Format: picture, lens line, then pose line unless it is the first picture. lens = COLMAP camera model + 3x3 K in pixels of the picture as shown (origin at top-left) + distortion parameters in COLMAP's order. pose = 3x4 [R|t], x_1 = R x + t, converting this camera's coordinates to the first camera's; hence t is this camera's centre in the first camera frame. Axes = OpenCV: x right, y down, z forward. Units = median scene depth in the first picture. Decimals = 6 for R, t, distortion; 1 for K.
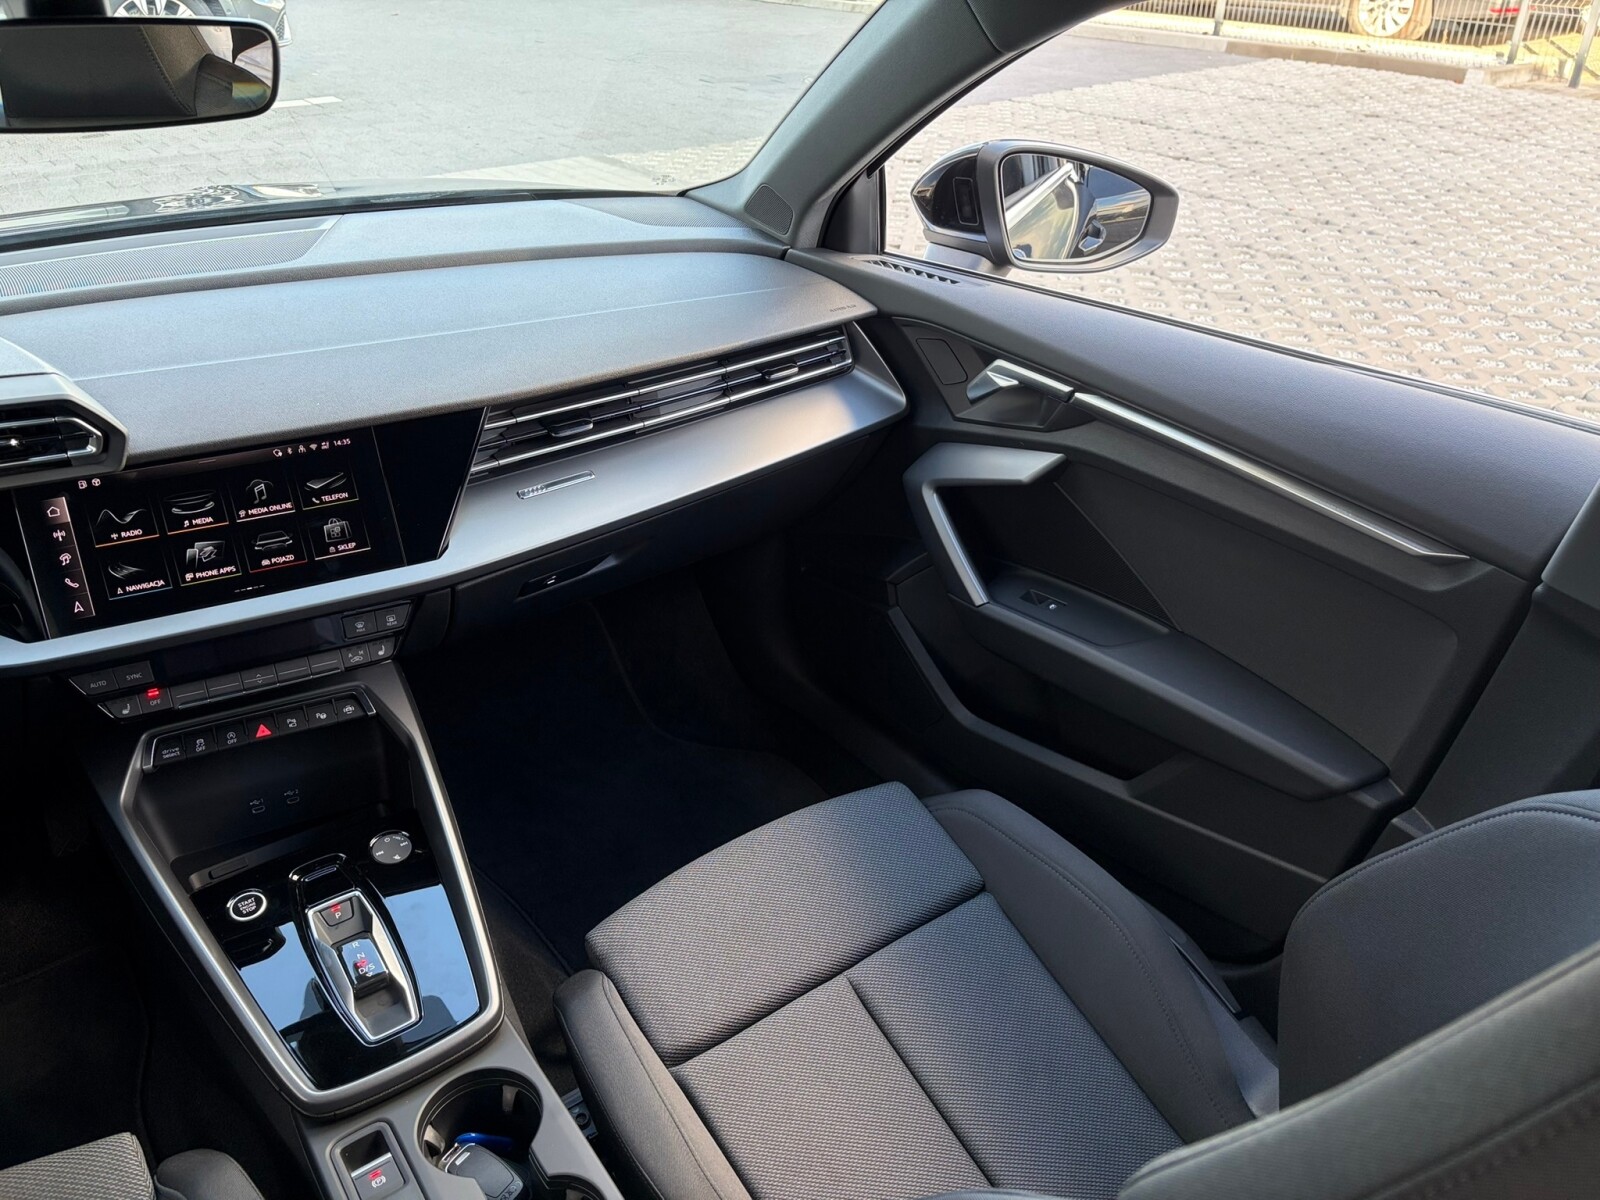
lens RADIAL K [[1205.0, 0, 809.1], [0, 1205.0, 593.3], [0, 0, 1]] dist [0.006702, -0.002429]
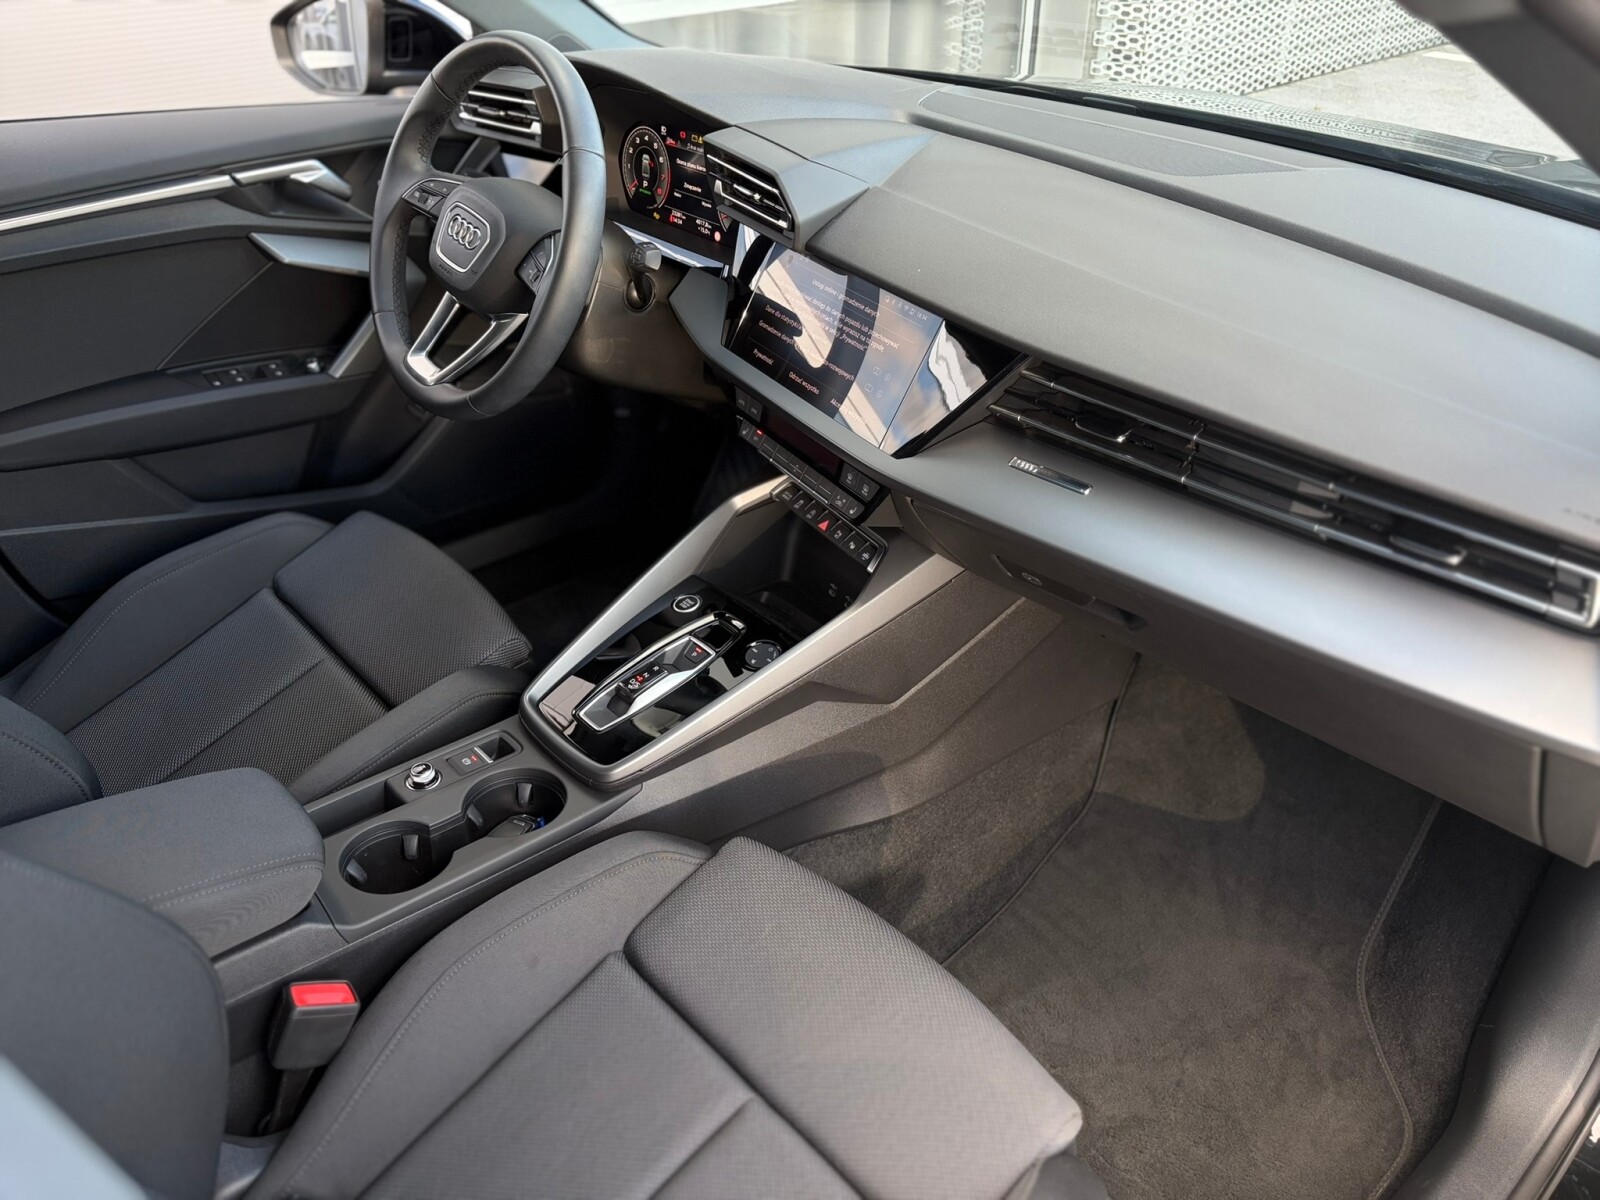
lens RADIAL K [[1221.6, 0, 801.9], [0, 1221.6, 606.7], [0, 0, 1]] dist [0.000319, -0.009436]
pose [[0.090338, 0.533585, -0.840908, 0.592574], [-0.511157, 0.749502, 0.420672, -0.322931], [0.854726, 0.391834, 0.340454, 0.668373]]
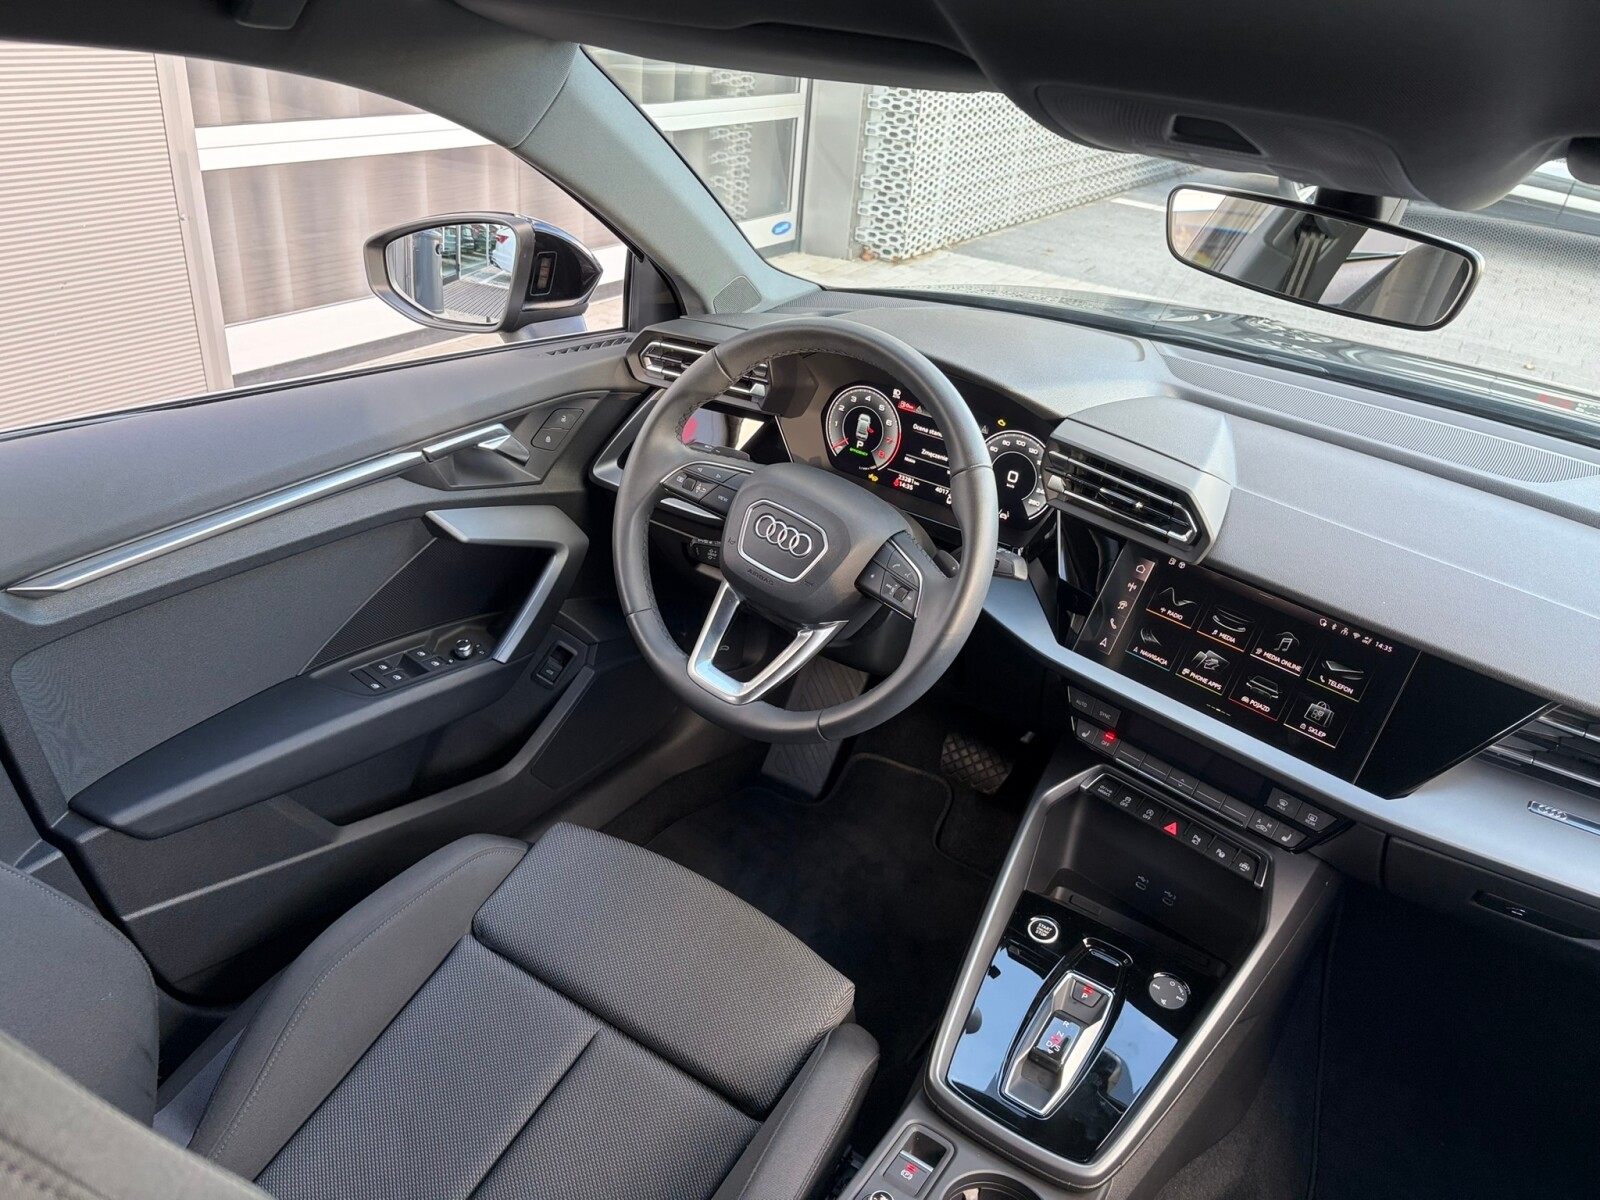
lens RADIAL K [[1183.1, 0, 812.9], [0, 1183.1, 594.9], [0, 0, 1]] dist [-0.002682, -0.004683]
pose [[0.357261, 0.458476, -0.813735, 0.210989], [-0.554991, 0.804949, 0.209864, -0.104306], [0.751232, 0.376639, 0.542027, 0.116800]]
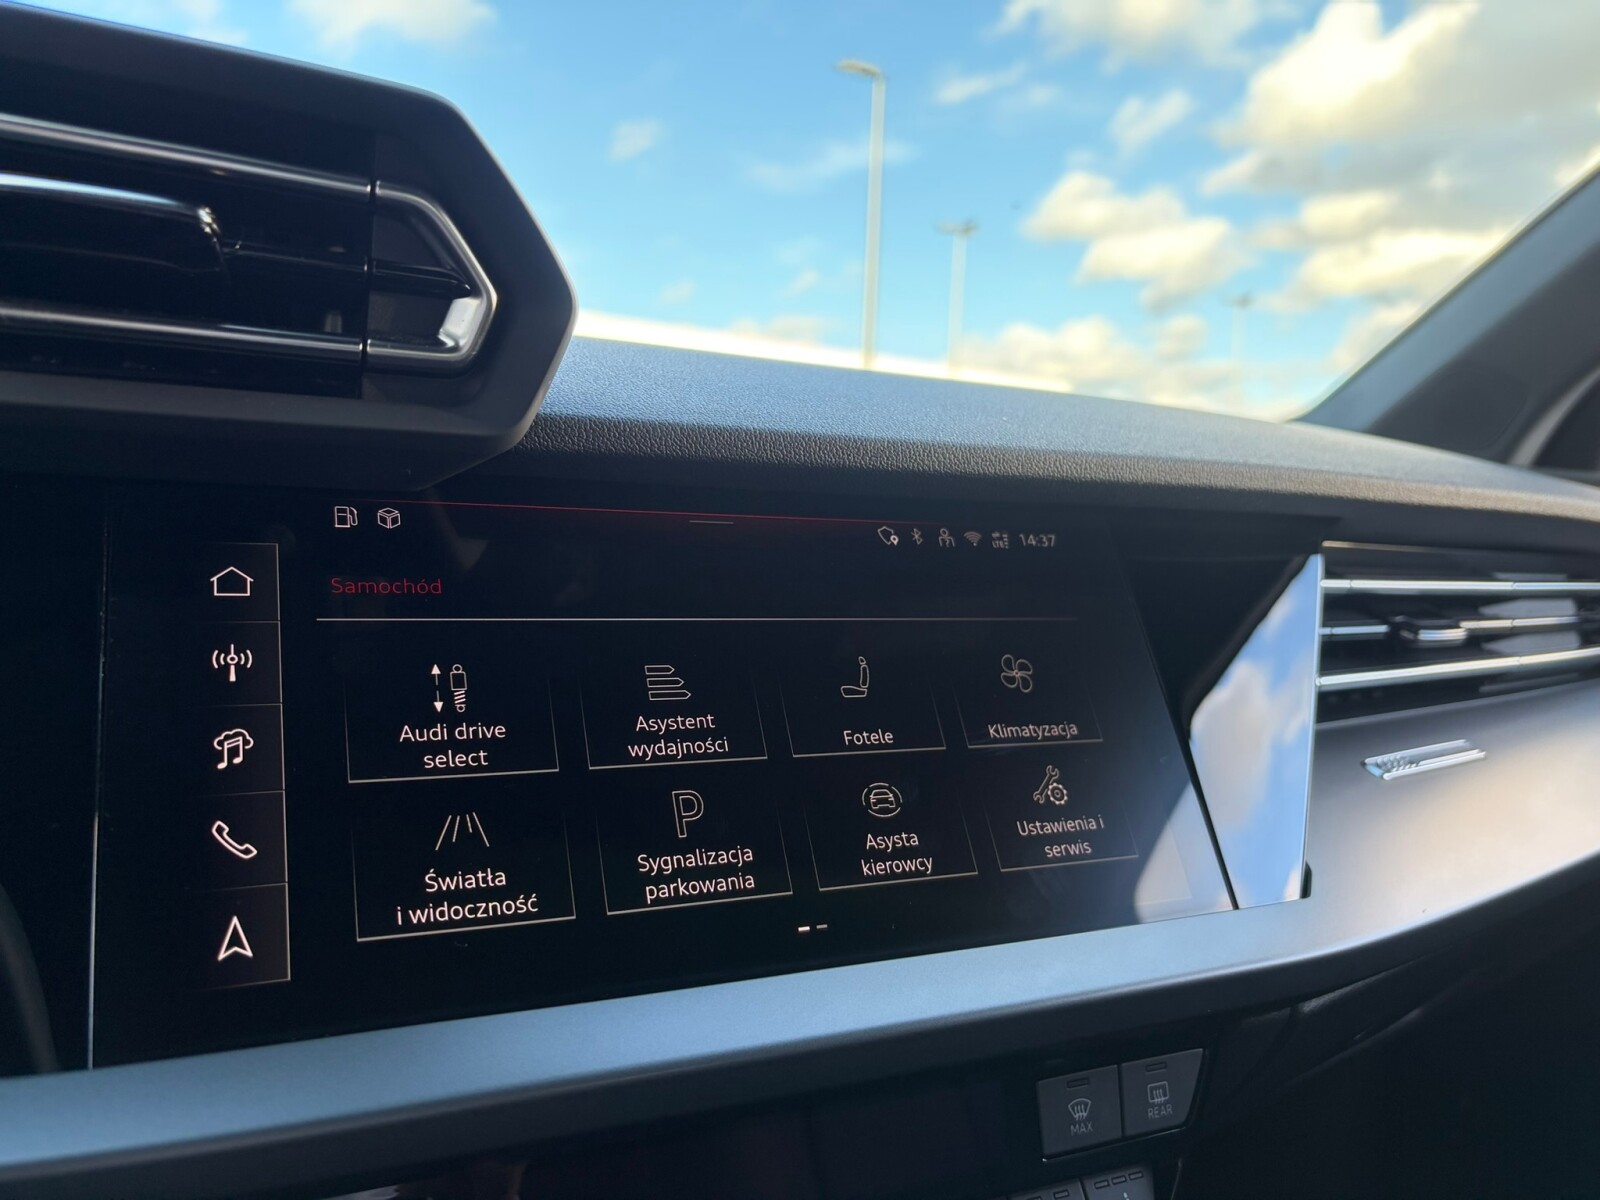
lens RADIAL K [[1221.6, 0, 801.9], [0, 1221.6, 606.7], [0, 0, 1]] dist [0.000319, -0.009436]
pose [[0.999260, 0.034139, -0.017735, -0.452983], [-0.038453, 0.900680, -0.432778, 0.049403], [0.001199, 0.433140, 0.901326, 0.693782]]
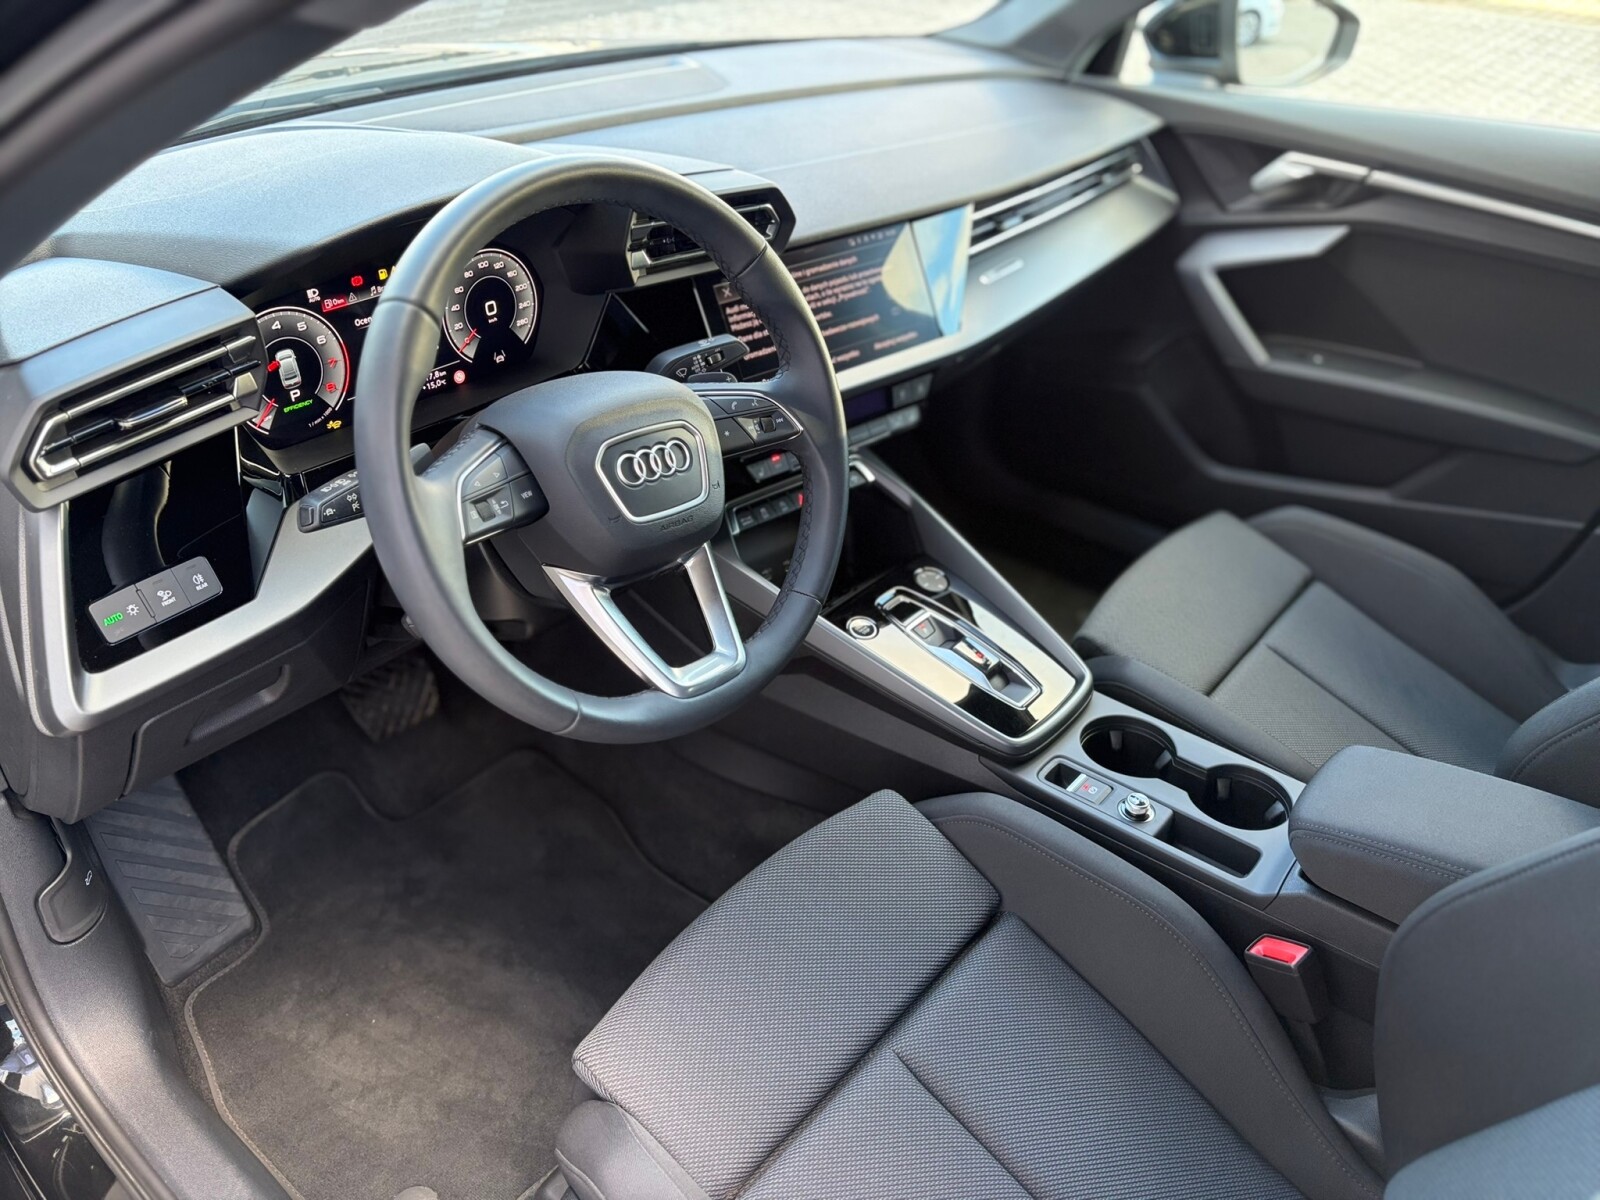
lens RADIAL K [[1205.0, 0, 809.1], [0, 1205.0, 593.3], [0, 0, 1]] dist [0.006702, -0.002429]
pose [[0.970843, -0.118007, 0.208656, -0.754756], [0.103027, 0.991351, 0.081296, 0.120255], [-0.216445, -0.057428, 0.974604, -0.152053]]
